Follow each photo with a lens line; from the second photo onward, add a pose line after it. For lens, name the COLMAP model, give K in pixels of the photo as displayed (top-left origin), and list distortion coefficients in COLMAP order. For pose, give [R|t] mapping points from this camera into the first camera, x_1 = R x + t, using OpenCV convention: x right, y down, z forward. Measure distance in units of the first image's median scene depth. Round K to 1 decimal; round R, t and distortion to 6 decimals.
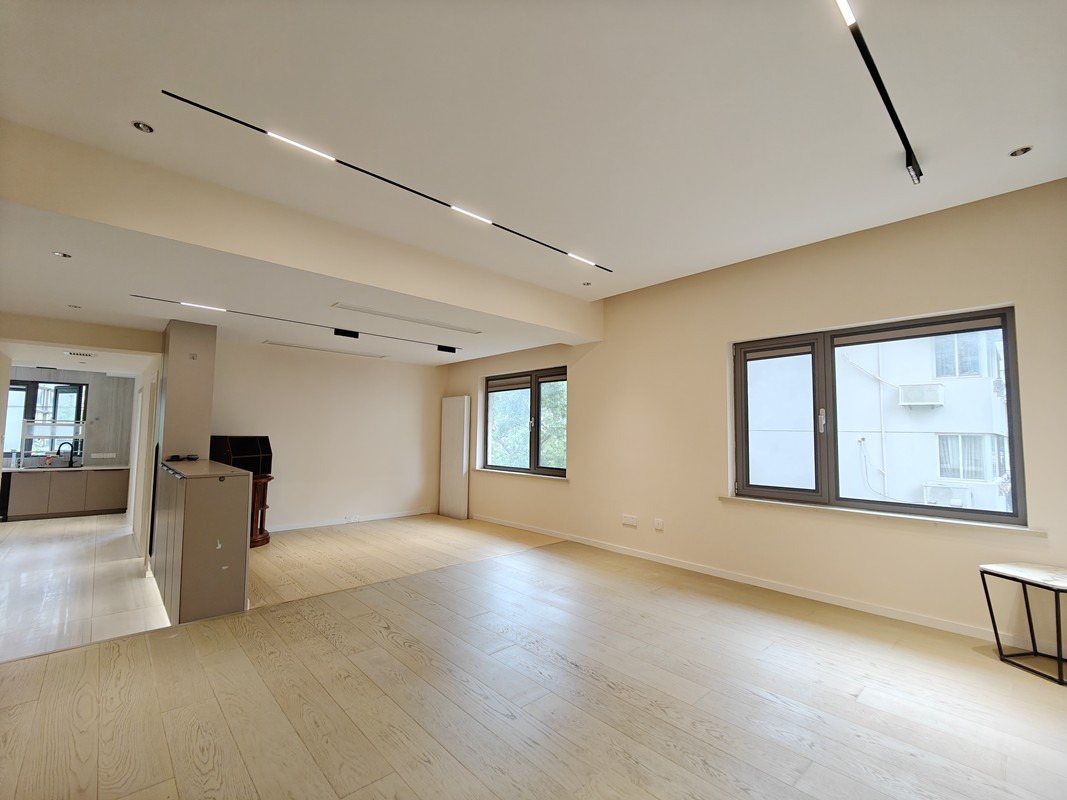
lens RADIAL K [[464.8, 0, 533.5], [0, 464.8, 400.0], [0, 0, 1]] dist [0.000468, -0.000019]
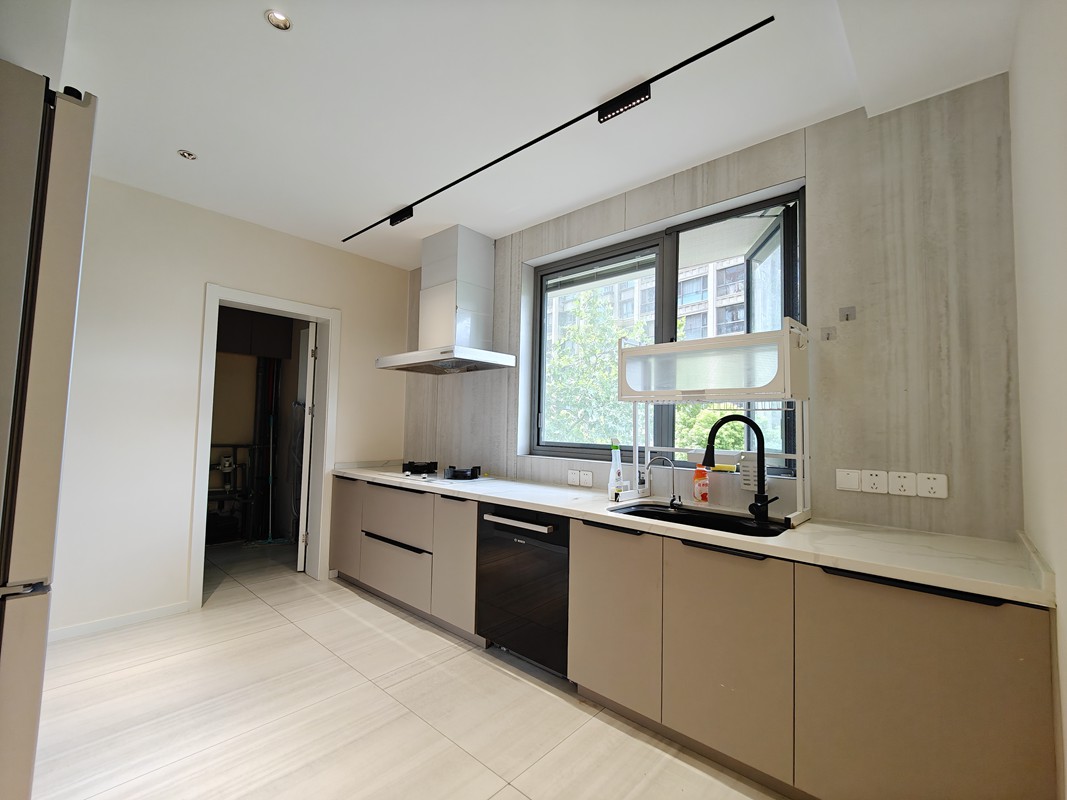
lens RADIAL K [[464.8, 0, 533.5], [0, 464.8, 400.0], [0, 0, 1]] dist [0.000468, -0.000019]
pose [[0.096590, -0.063806, -0.993277, -0.712091], [0.055348, 0.996743, -0.058647, 0.084106], [0.993784, -0.049311, 0.099807, 0.801241]]
